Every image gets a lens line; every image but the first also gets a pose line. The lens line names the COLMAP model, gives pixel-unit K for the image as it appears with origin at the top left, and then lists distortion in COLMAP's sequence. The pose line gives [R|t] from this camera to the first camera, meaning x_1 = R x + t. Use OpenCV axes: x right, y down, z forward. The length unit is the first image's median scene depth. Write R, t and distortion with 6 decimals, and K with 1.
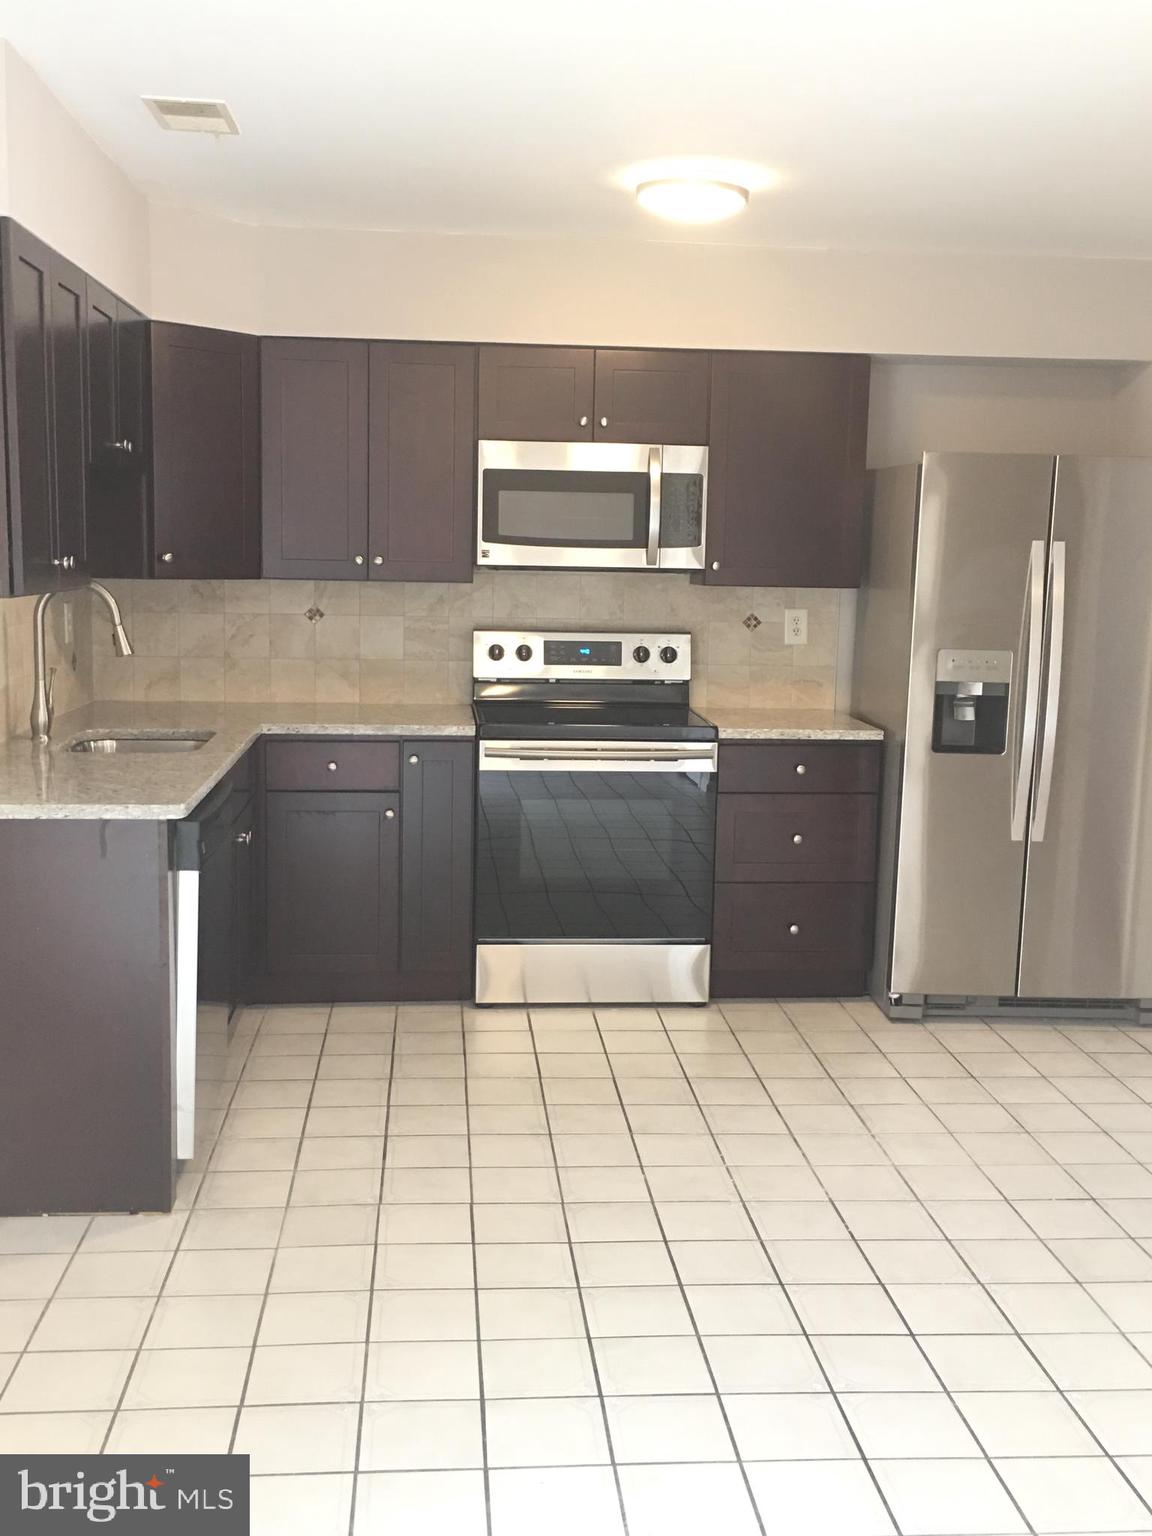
lens RADIAL K [[1606.8, 0, 576.0], [0, 1606.8, 768.0], [0, 0, 1]] dist [0.044370, -0.047732]
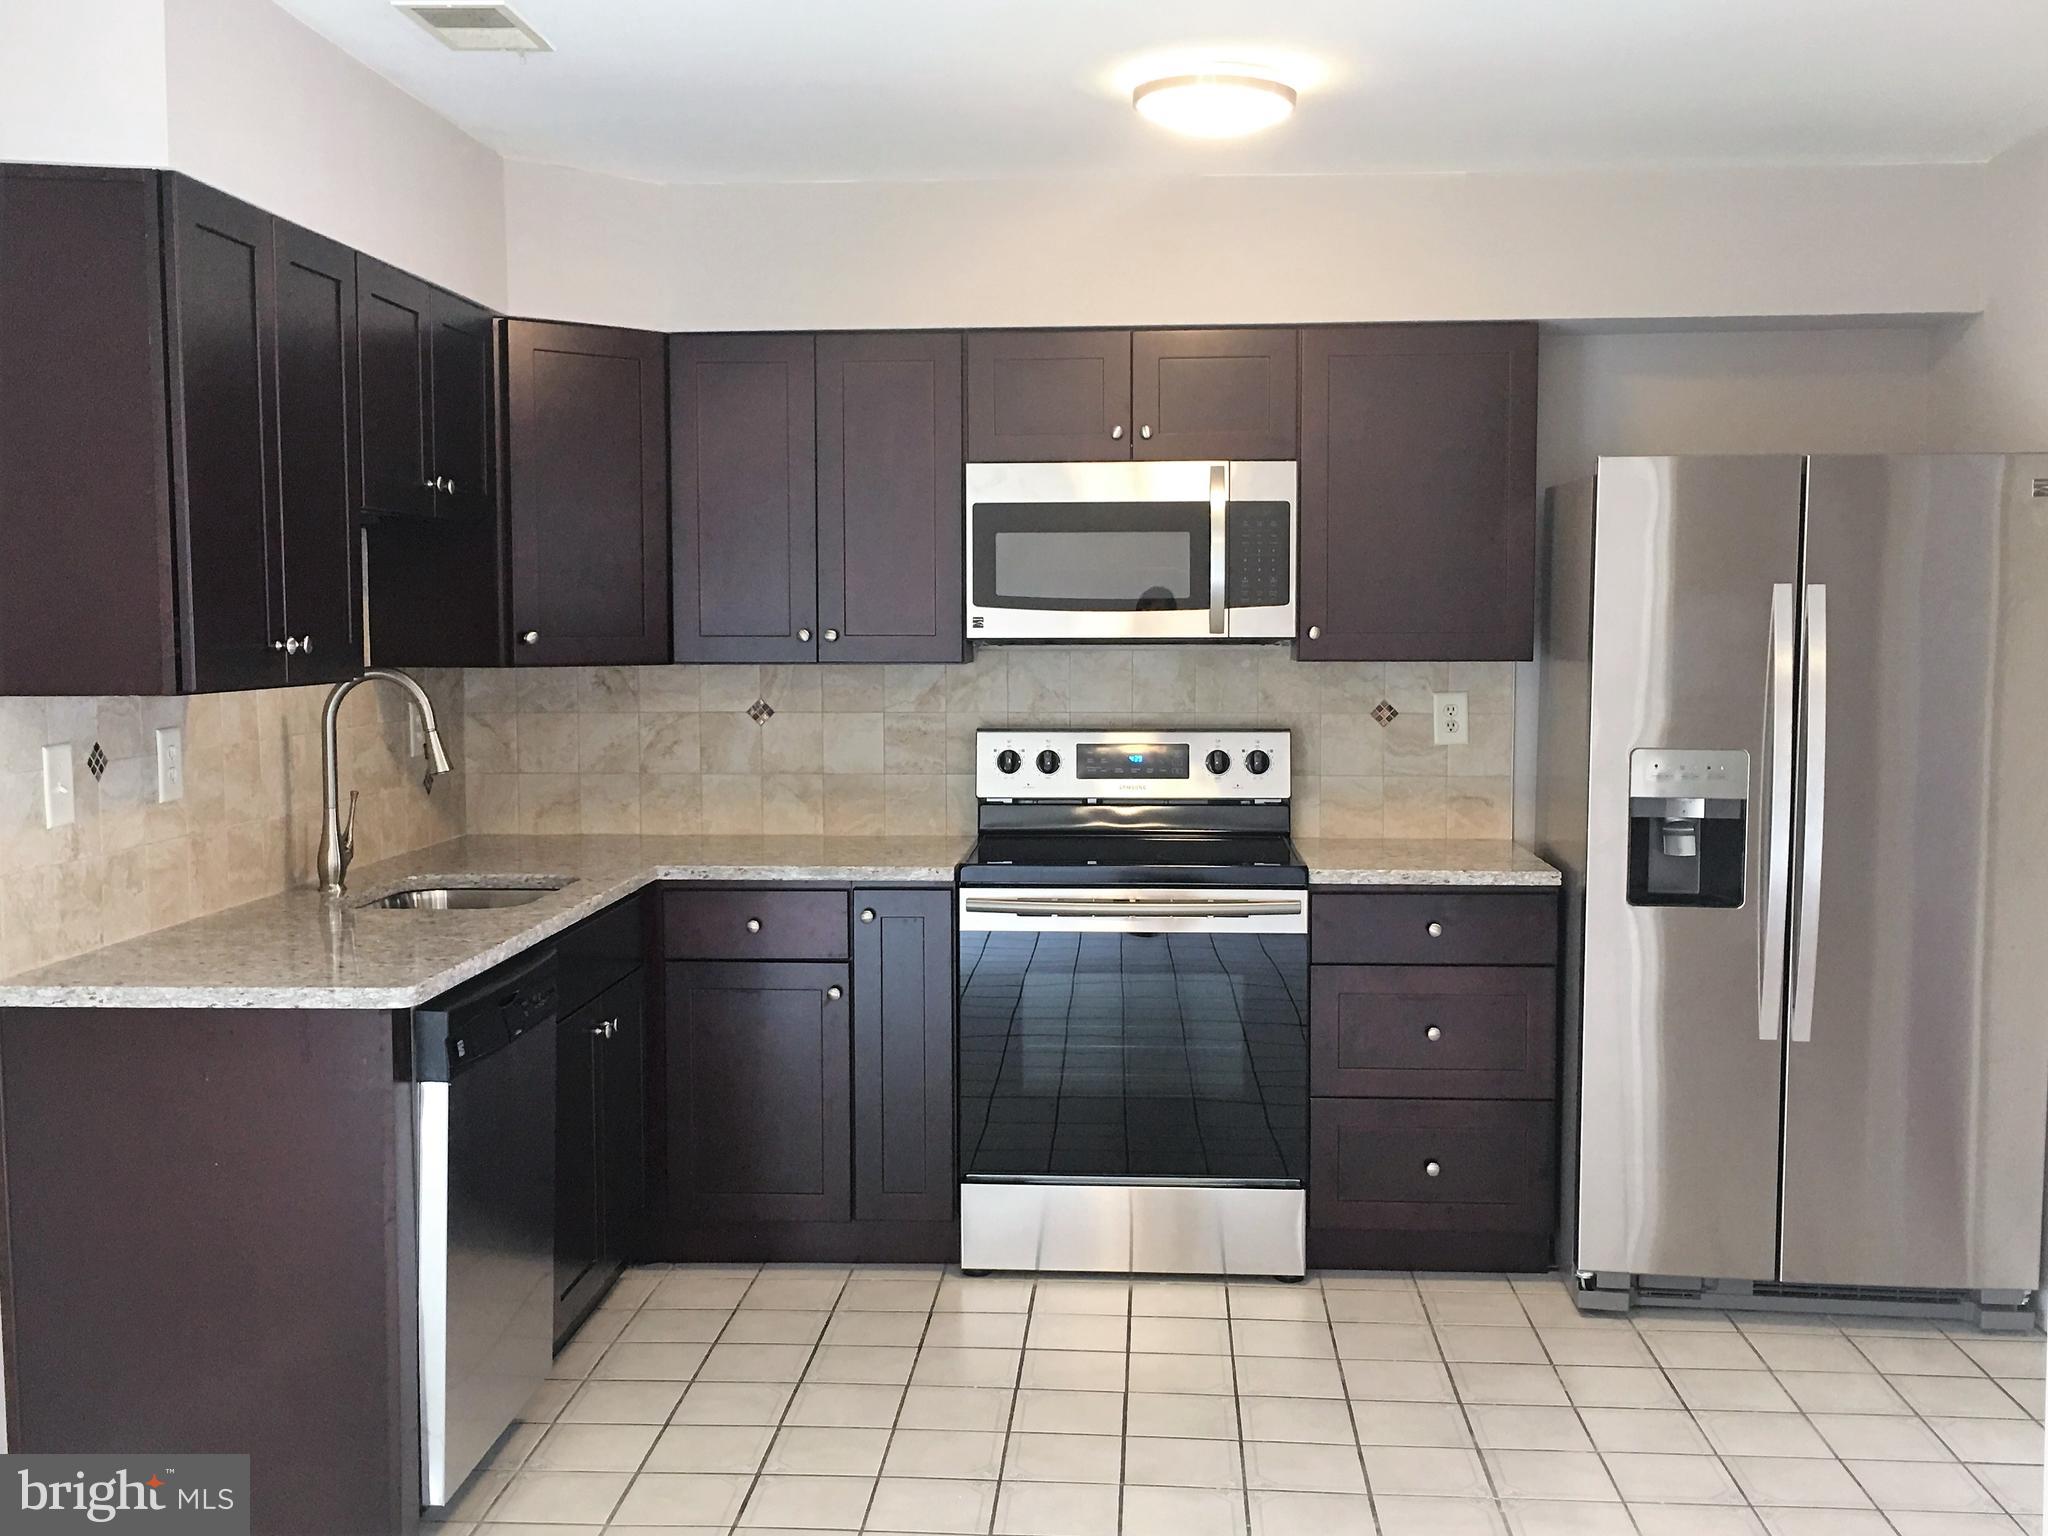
lens RADIAL K [[2142.4, 0, 1024.0], [0, 2142.4, 768.0], [0, 0, 1]] dist [0.044370, -0.047732]
pose [[0.987929, -0.011574, -0.154477, 0.108817], [0.001053, 0.997684, -0.068018, -0.005676], [0.154906, 0.067034, 0.985652, 0.081723]]
